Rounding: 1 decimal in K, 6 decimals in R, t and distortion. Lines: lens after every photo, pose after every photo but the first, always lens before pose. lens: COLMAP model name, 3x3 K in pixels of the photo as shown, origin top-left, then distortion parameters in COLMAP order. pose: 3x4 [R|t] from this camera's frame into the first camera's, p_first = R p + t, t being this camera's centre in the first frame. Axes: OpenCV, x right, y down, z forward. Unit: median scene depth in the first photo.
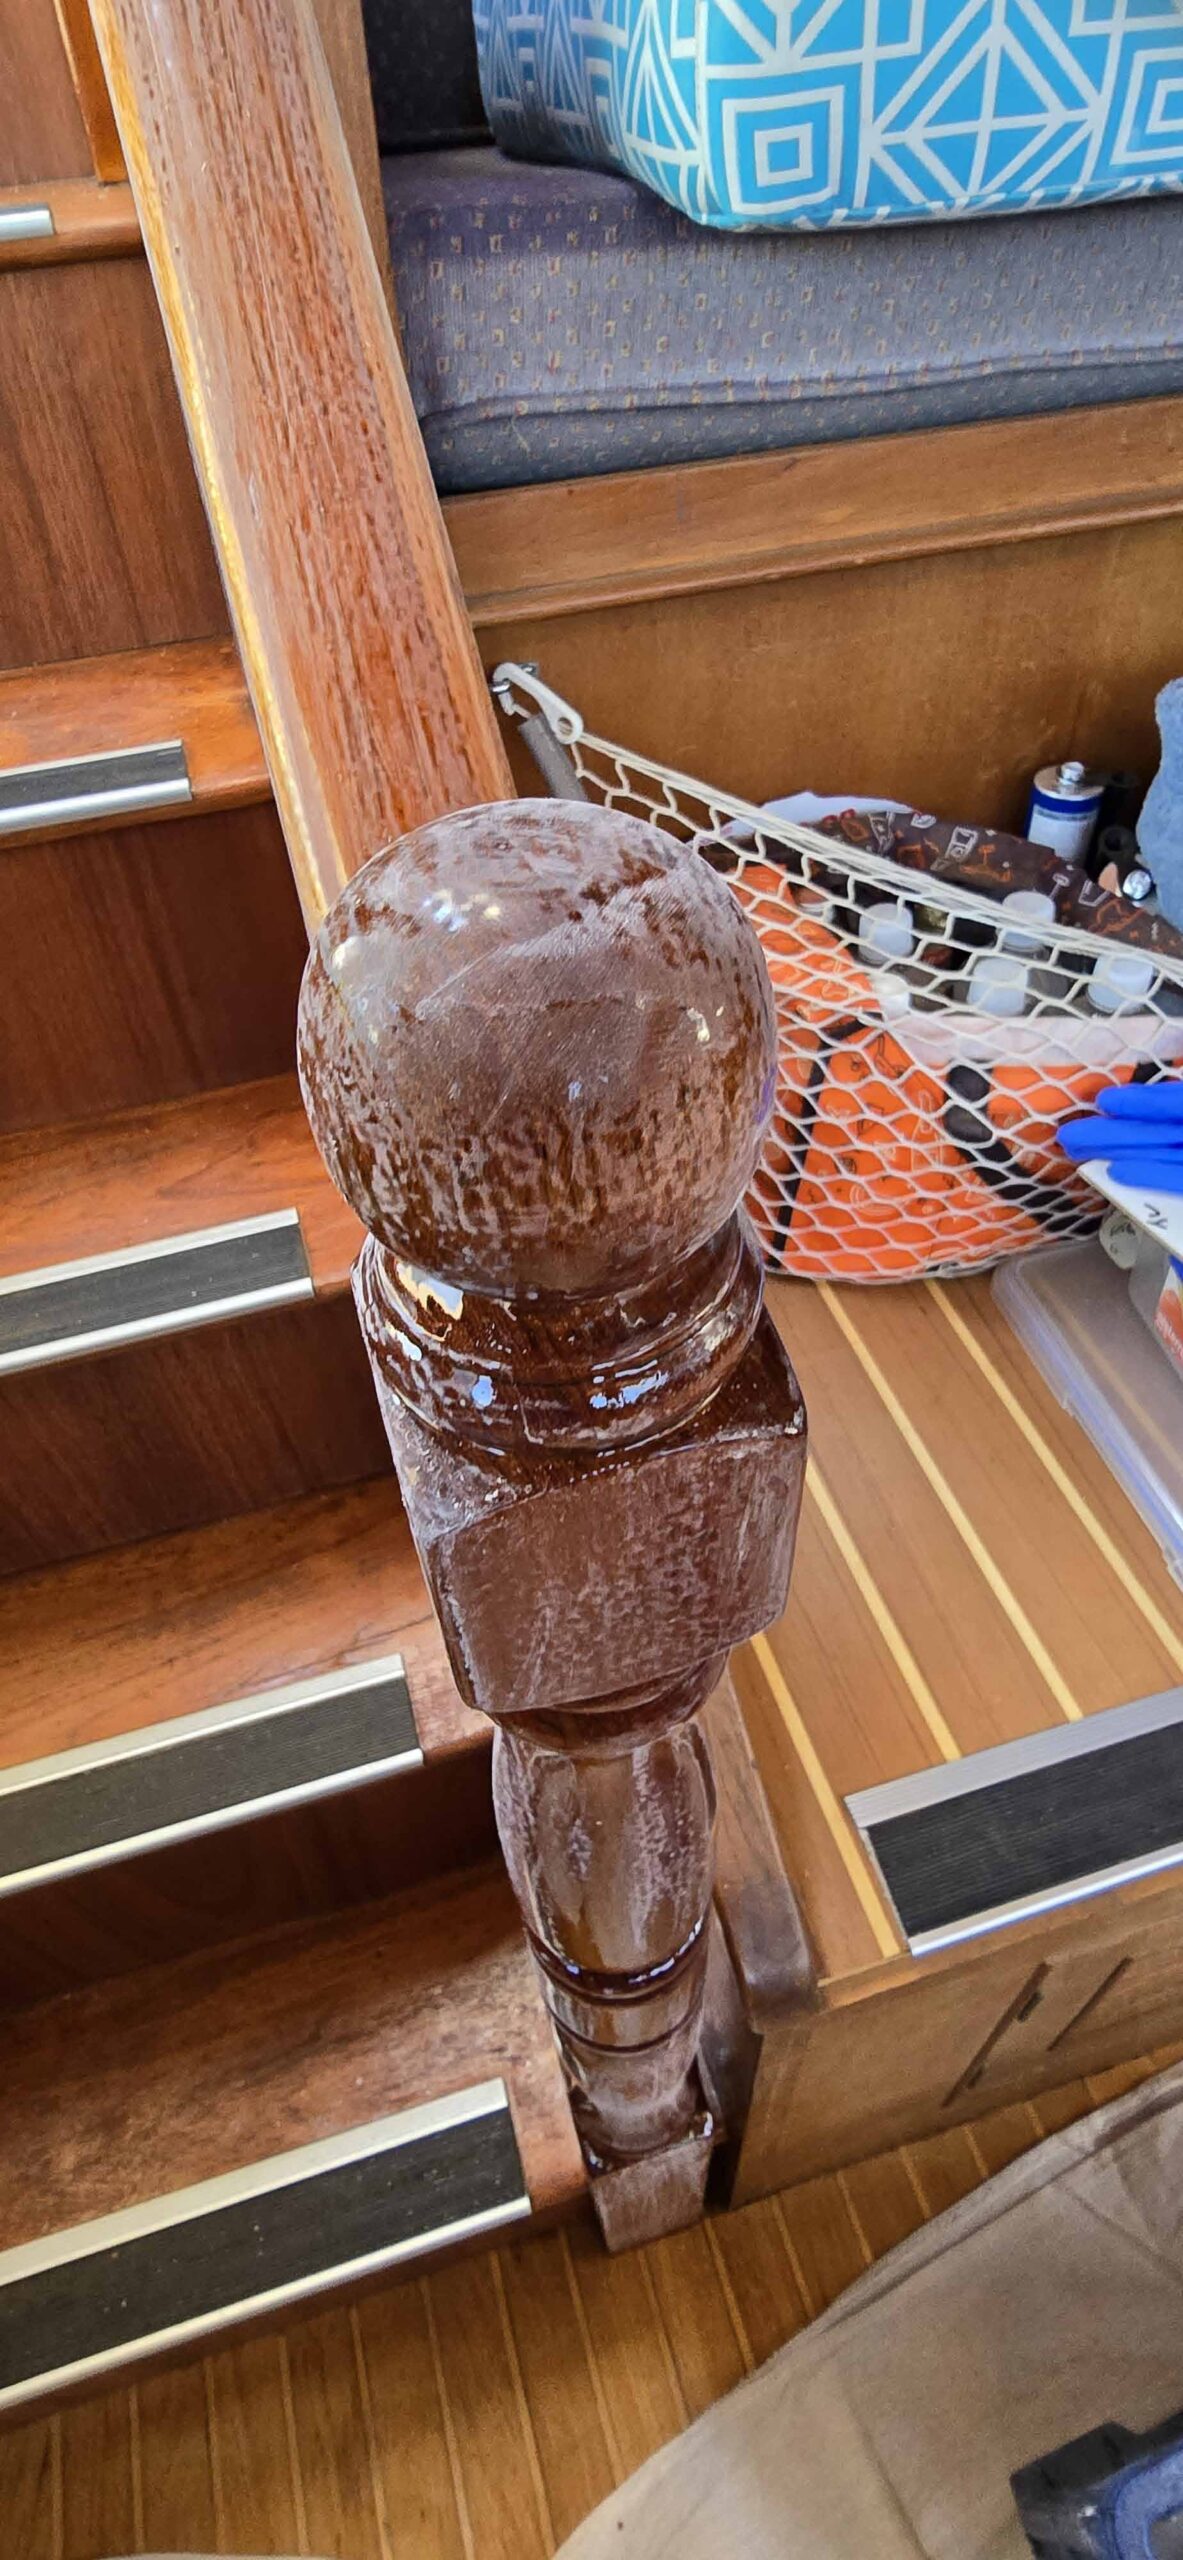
lens RADIAL K [[1271.6, 0, 591.5], [0, 1271.6, 1280.0], [0, 0, 1]] dist [0.002345, -0.005246]
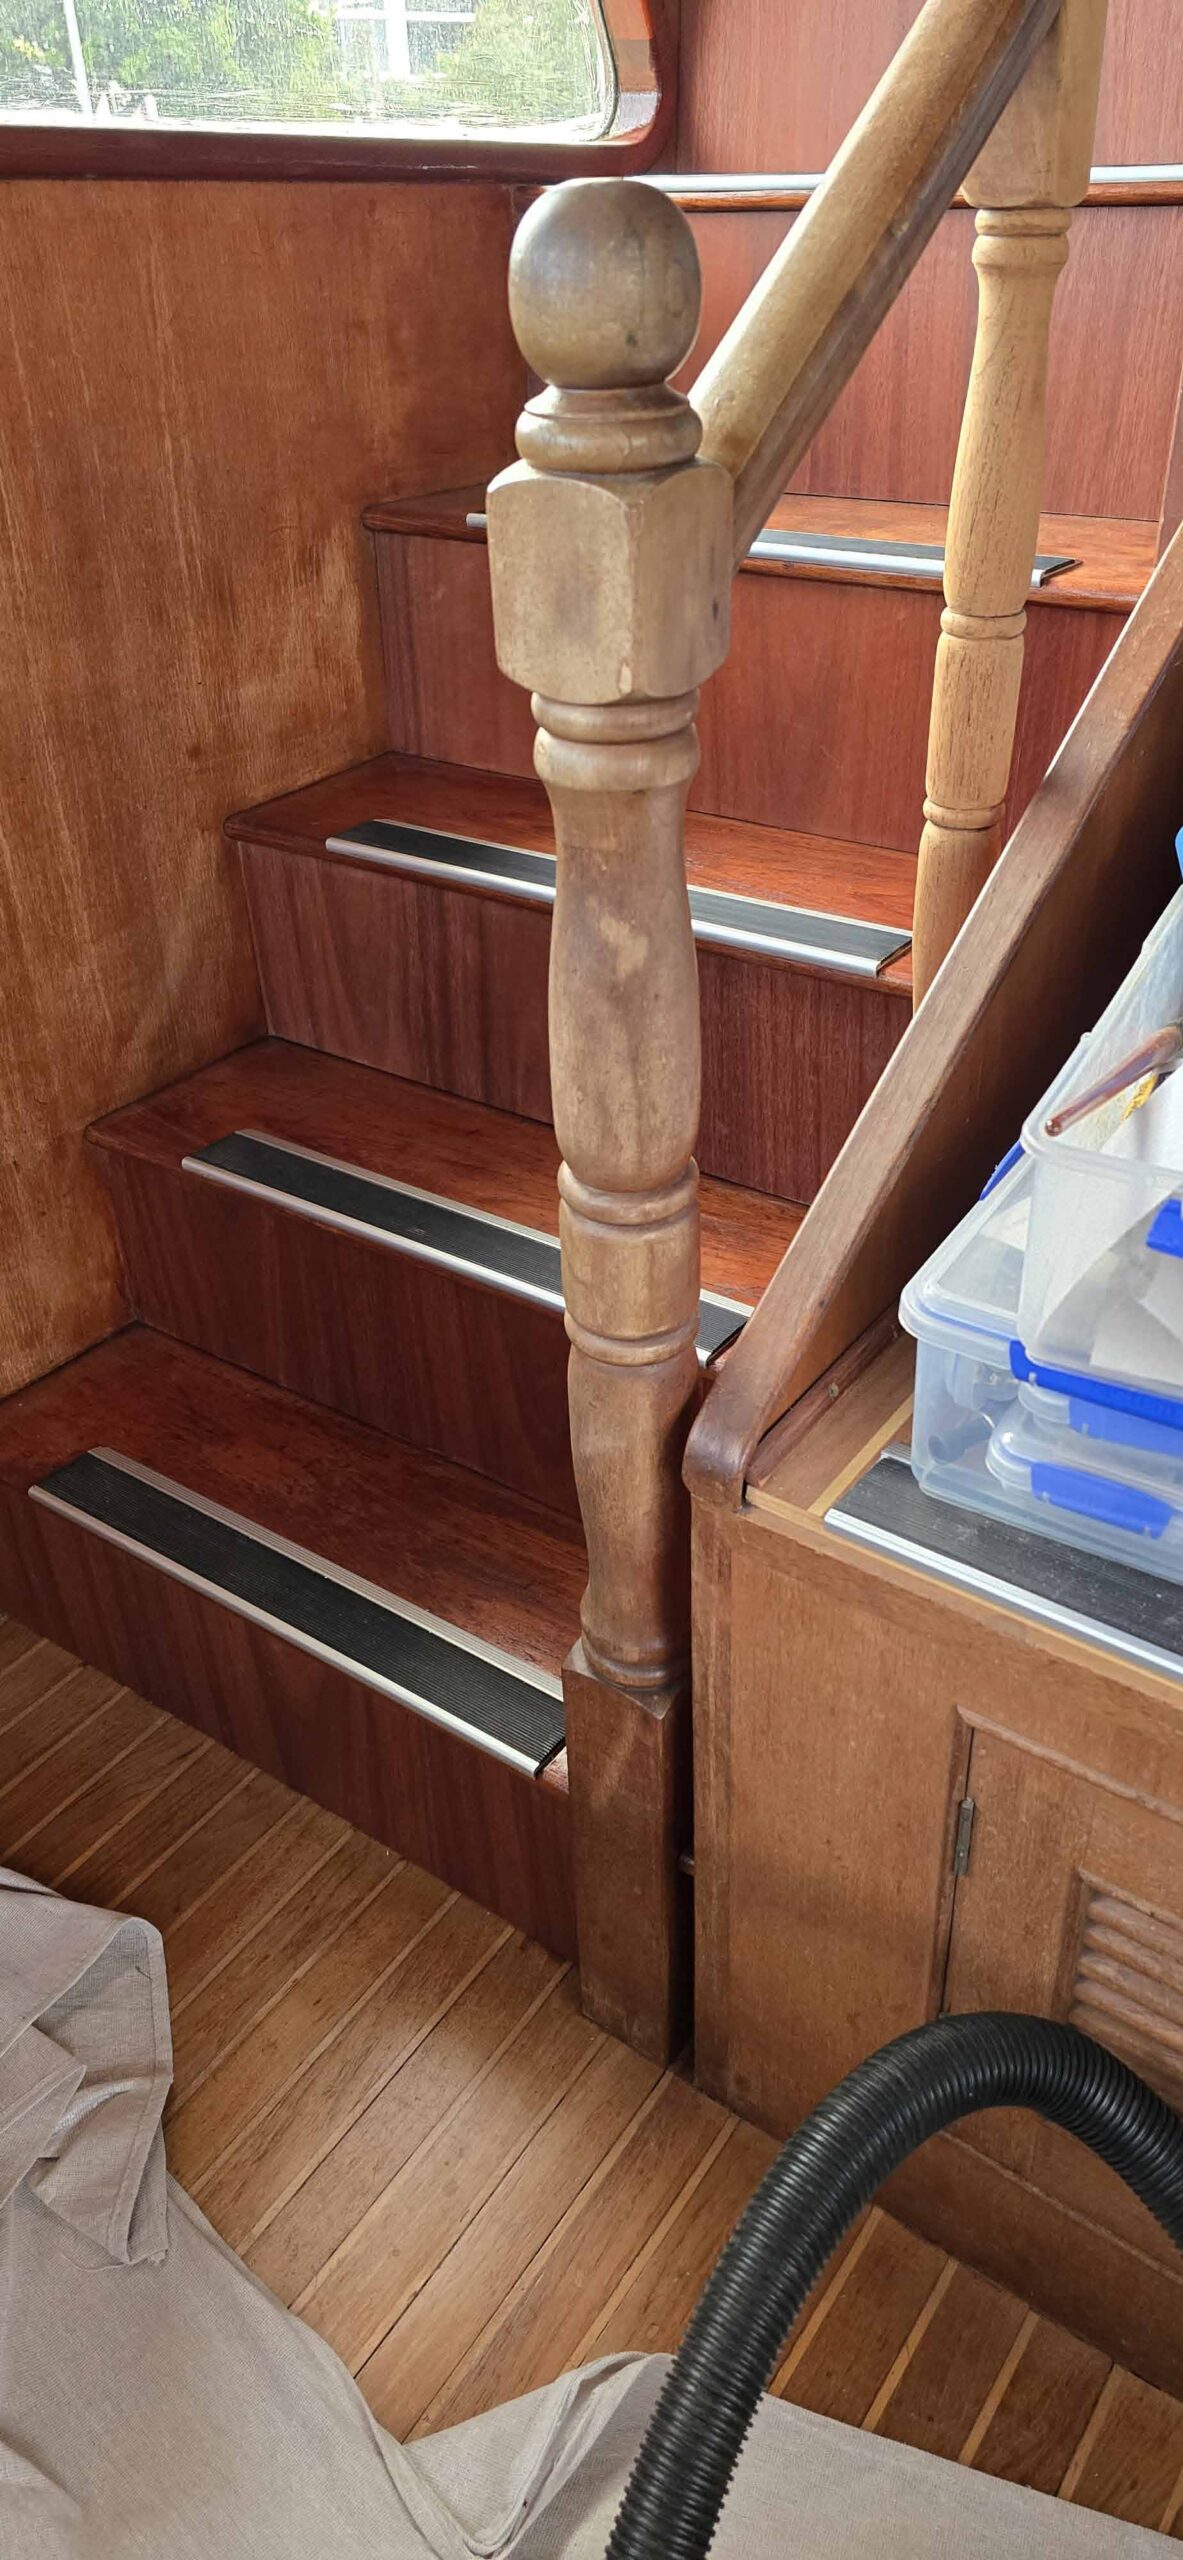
lens RADIAL K [[1739.7, 0, 587.3], [0, 1739.7, 1240.9], [0, 0, 1]] dist [0.057472, -0.055257]
pose [[0.608137, 0.448016, -0.655325, 0.758537], [-0.576327, 0.816877, 0.023635, 0.318021], [0.545909, 0.363308, 0.754977, -0.247065]]
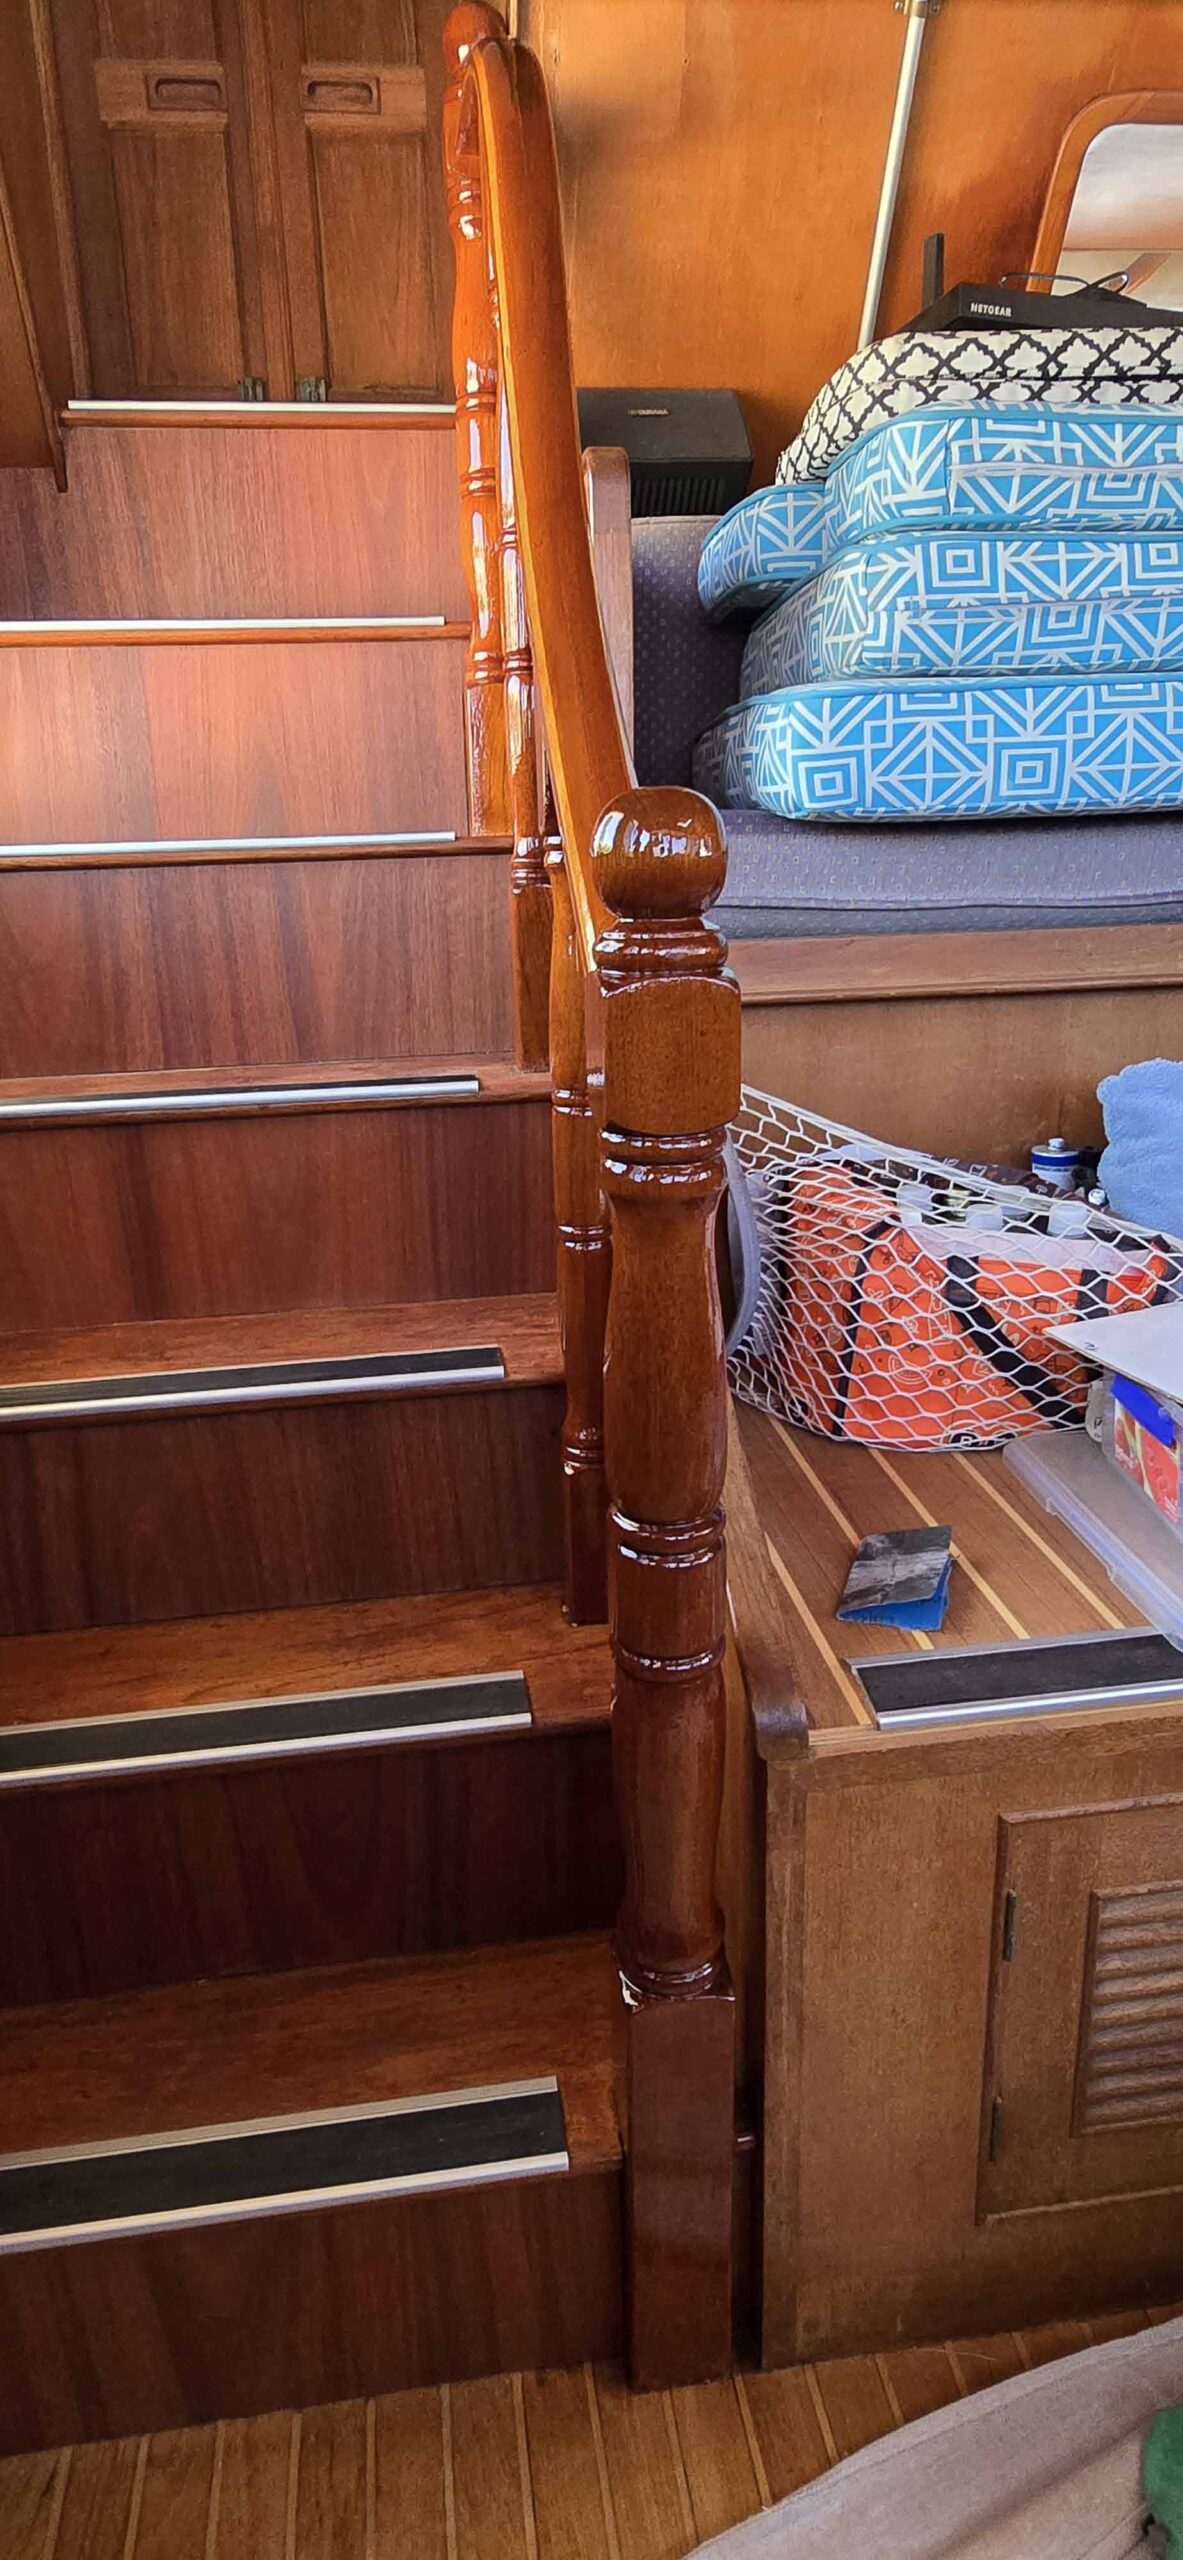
lens RADIAL K [[1433.4, 0, 591.5], [0, 1433.4, 1280.0], [0, 0, 1]] dist [-0.000929, -0.001517]
pose [[0.988700, 0.062839, -0.136099, 0.095065], [-0.121358, 0.868494, -0.480614, 0.682300], [0.088000, 0.491700, 0.866306, -0.457820]]
